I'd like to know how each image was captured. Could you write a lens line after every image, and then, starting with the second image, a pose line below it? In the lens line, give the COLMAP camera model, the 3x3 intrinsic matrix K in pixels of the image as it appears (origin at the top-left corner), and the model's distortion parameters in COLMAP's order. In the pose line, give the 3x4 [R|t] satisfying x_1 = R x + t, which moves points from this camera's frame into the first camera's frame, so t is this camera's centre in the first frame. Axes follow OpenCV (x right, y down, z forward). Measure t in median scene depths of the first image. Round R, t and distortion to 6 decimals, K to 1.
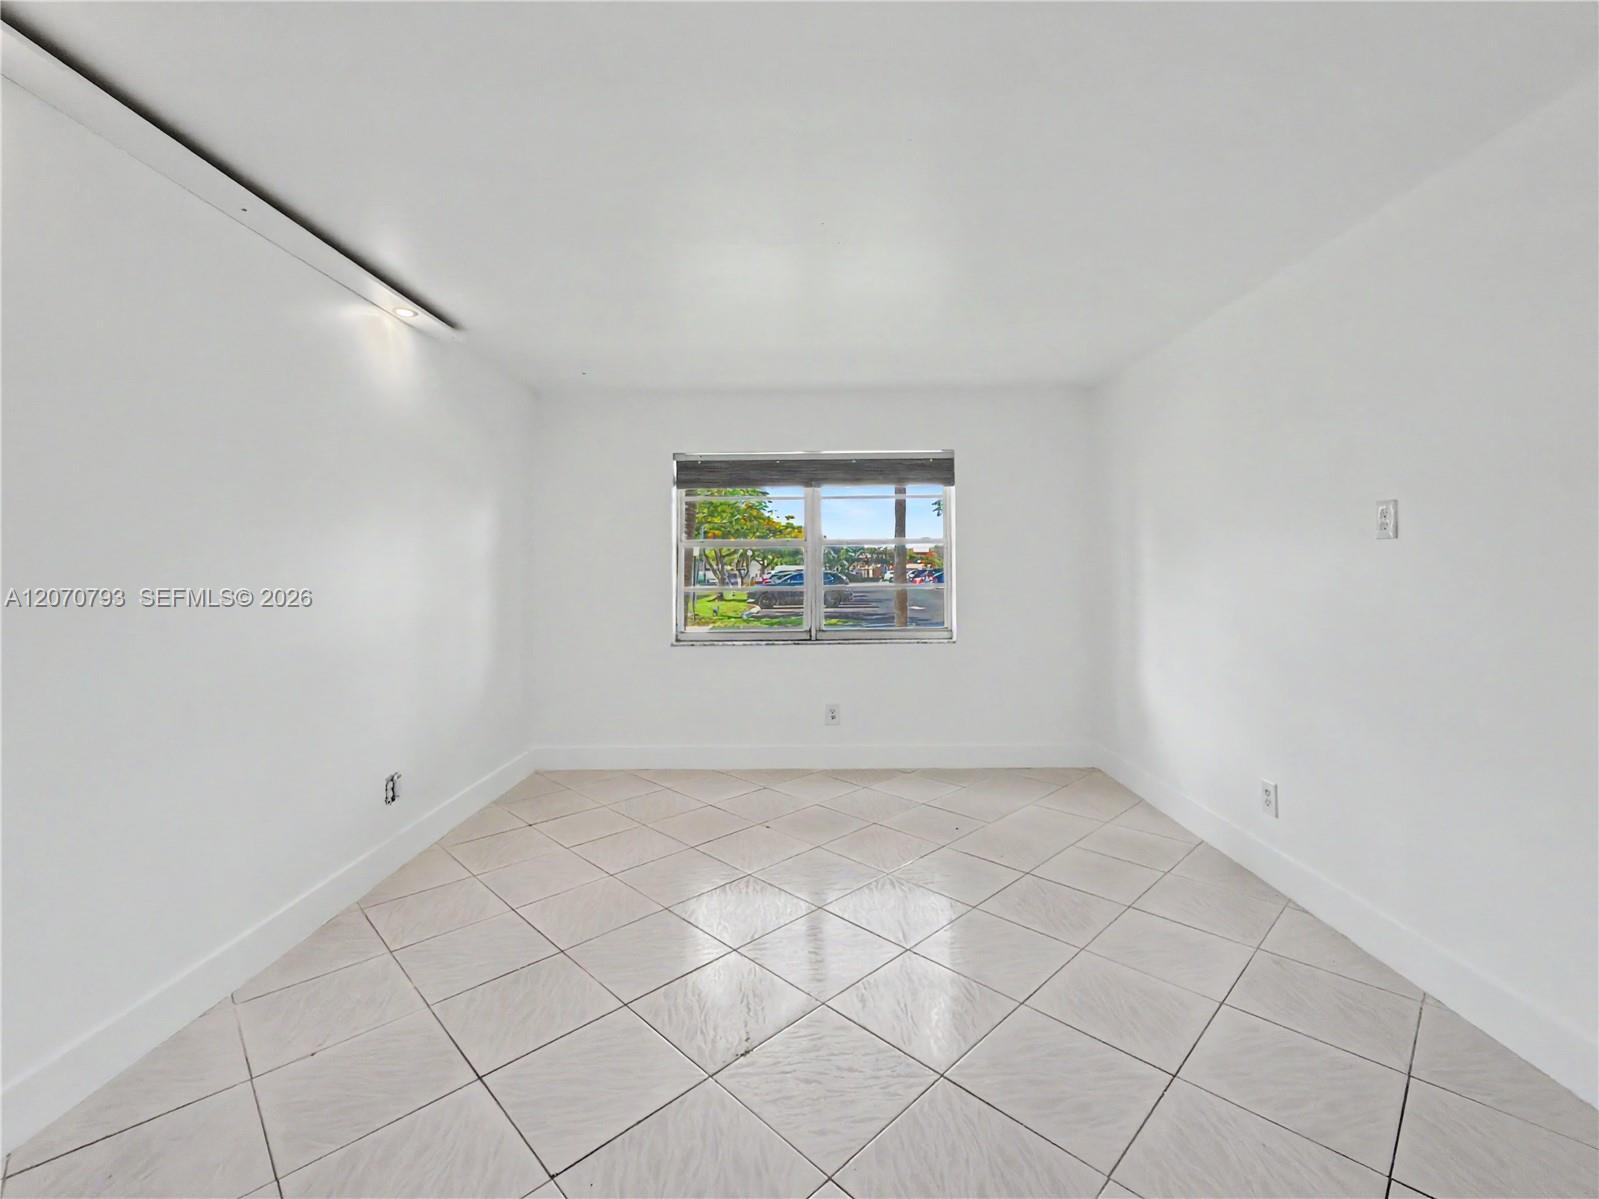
lens RADIAL K [[668.4, 0, 801.2], [0, 668.4, 558.6], [0, 0, 1]] dist [-0.000500, 0.000295]
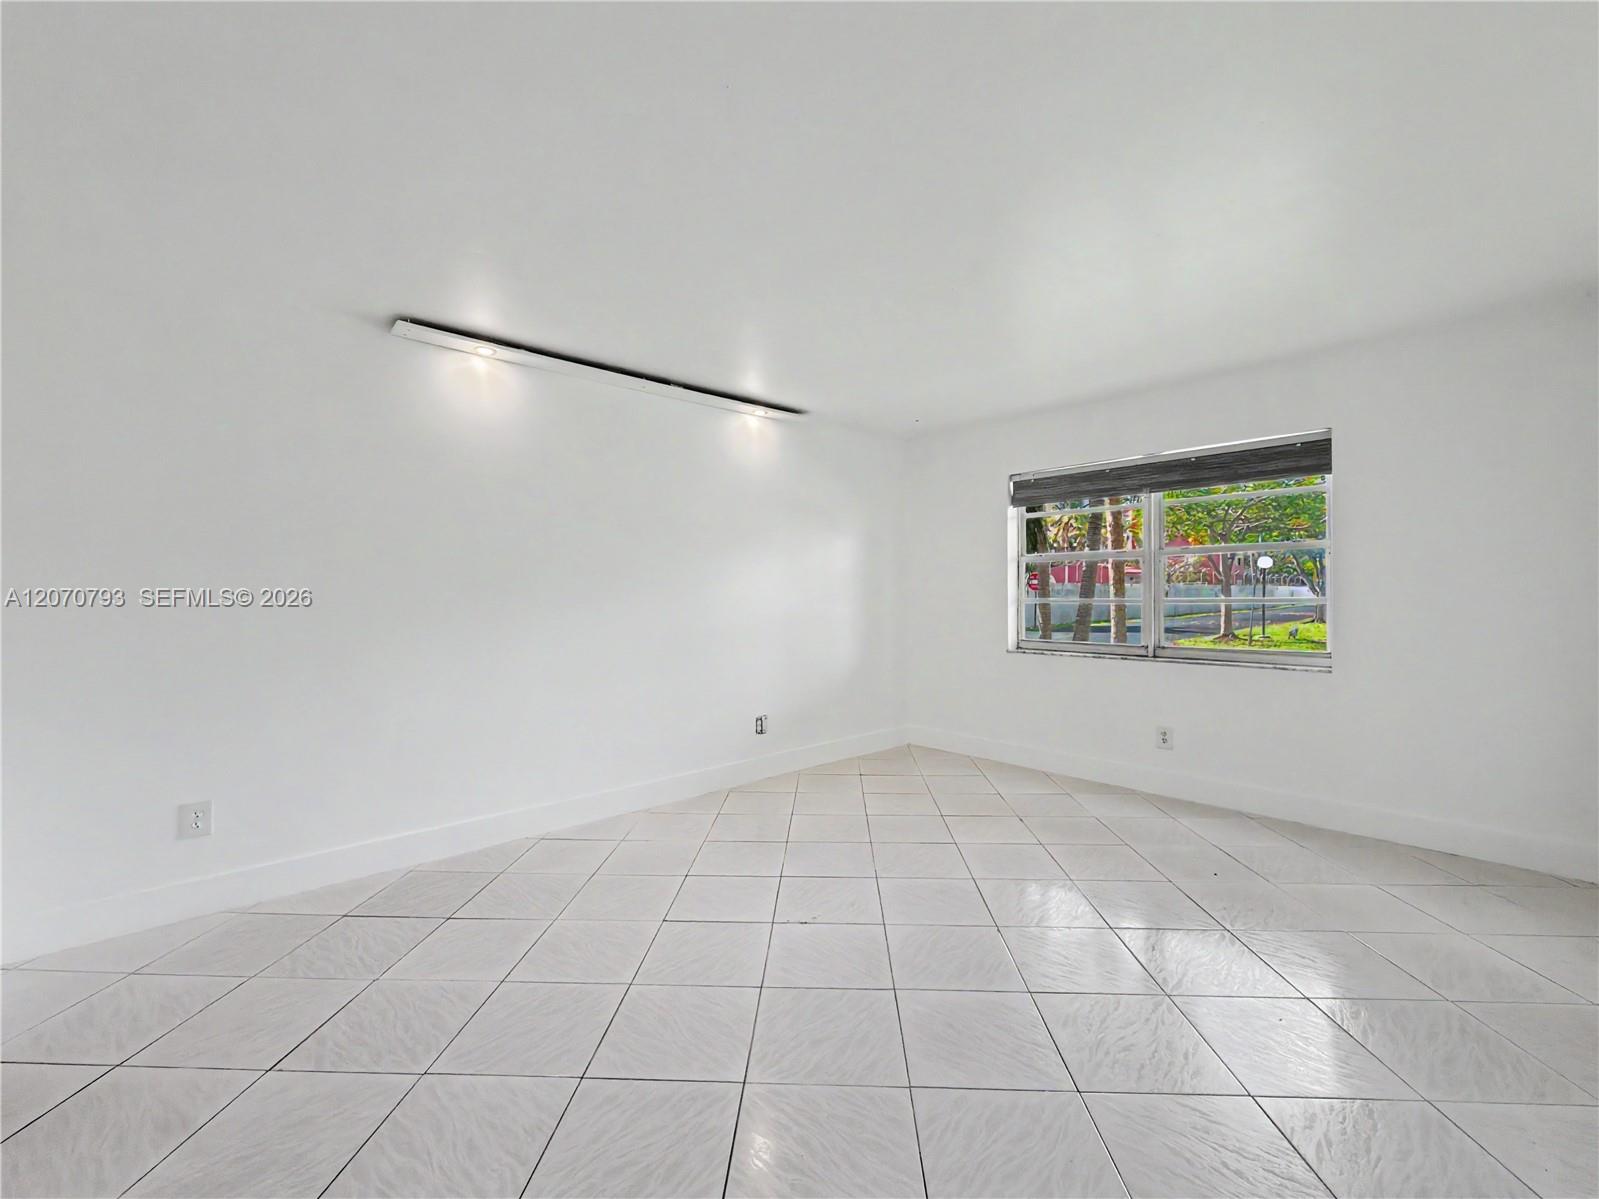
lens RADIAL K [[684.4, 0, 799.5], [0, 684.4, 599.5], [0, 0, 1]] dist [0.000311, 0.000113]
pose [[0.684941, 0.012356, -0.728494, 0.382678], [0.020620, 0.999127, 0.036333, -0.003275], [0.728306, -0.039908, 0.684089, -0.009874]]
